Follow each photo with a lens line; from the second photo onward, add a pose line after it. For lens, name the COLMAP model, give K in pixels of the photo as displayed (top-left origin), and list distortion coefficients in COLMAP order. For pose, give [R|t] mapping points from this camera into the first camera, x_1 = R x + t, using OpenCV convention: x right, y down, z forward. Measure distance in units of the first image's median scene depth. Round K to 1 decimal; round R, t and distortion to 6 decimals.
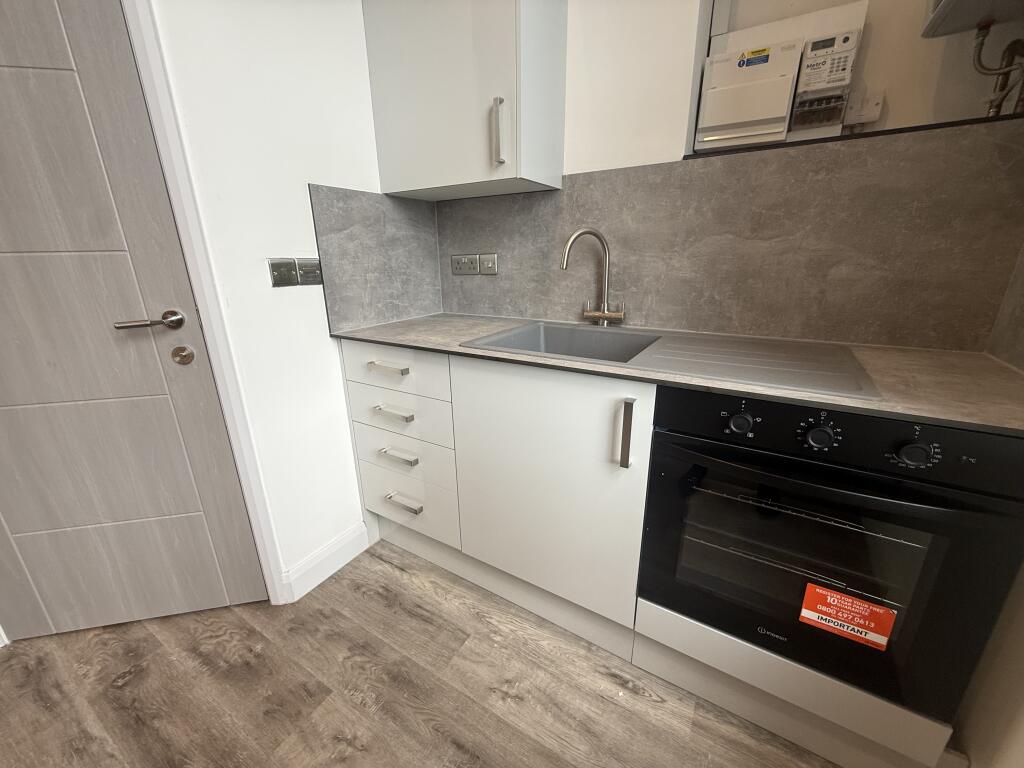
lens RADIAL K [[410.0, 0, 506.9], [0, 410.0, 376.8], [0, 0, 1]] dist [-0.000574, 0.000504]
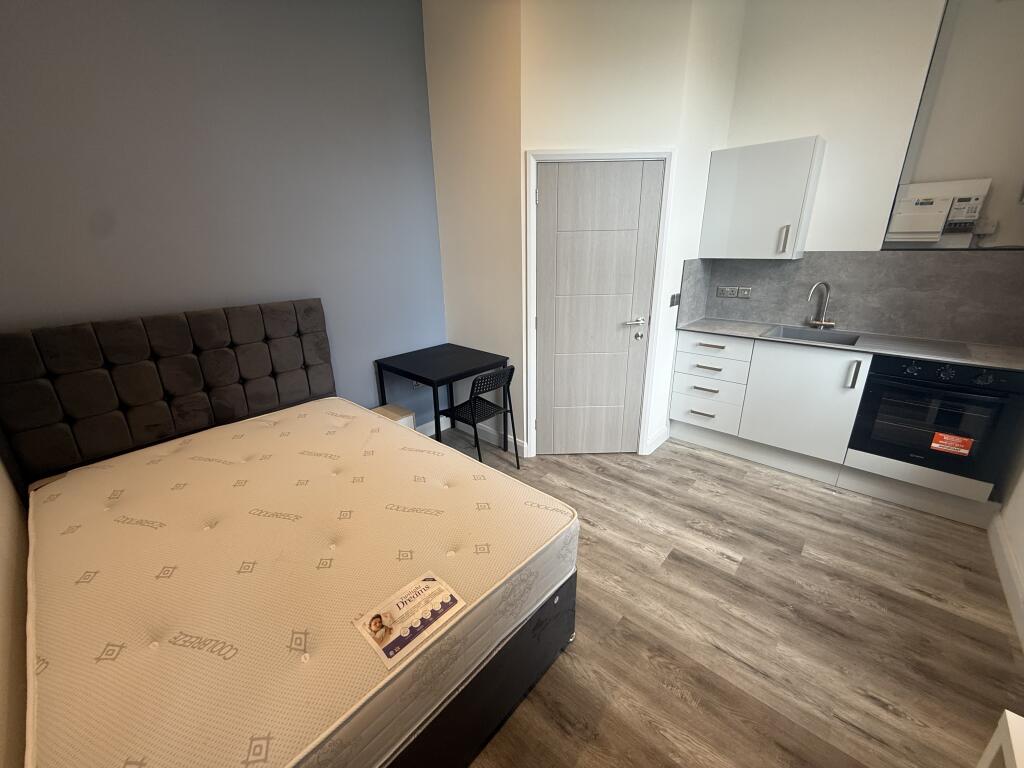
lens RADIAL K [[410.0, 0, 508.3], [0, 410.0, 378.3], [0, 0, 1]] dist [-0.000574, 0.000504]
pose [[0.982633, 0.057489, -0.176428, -1.064431], [-0.052876, 0.998128, 0.030741, 0.157422], [0.177865, -0.020878, 0.983833, -1.451863]]
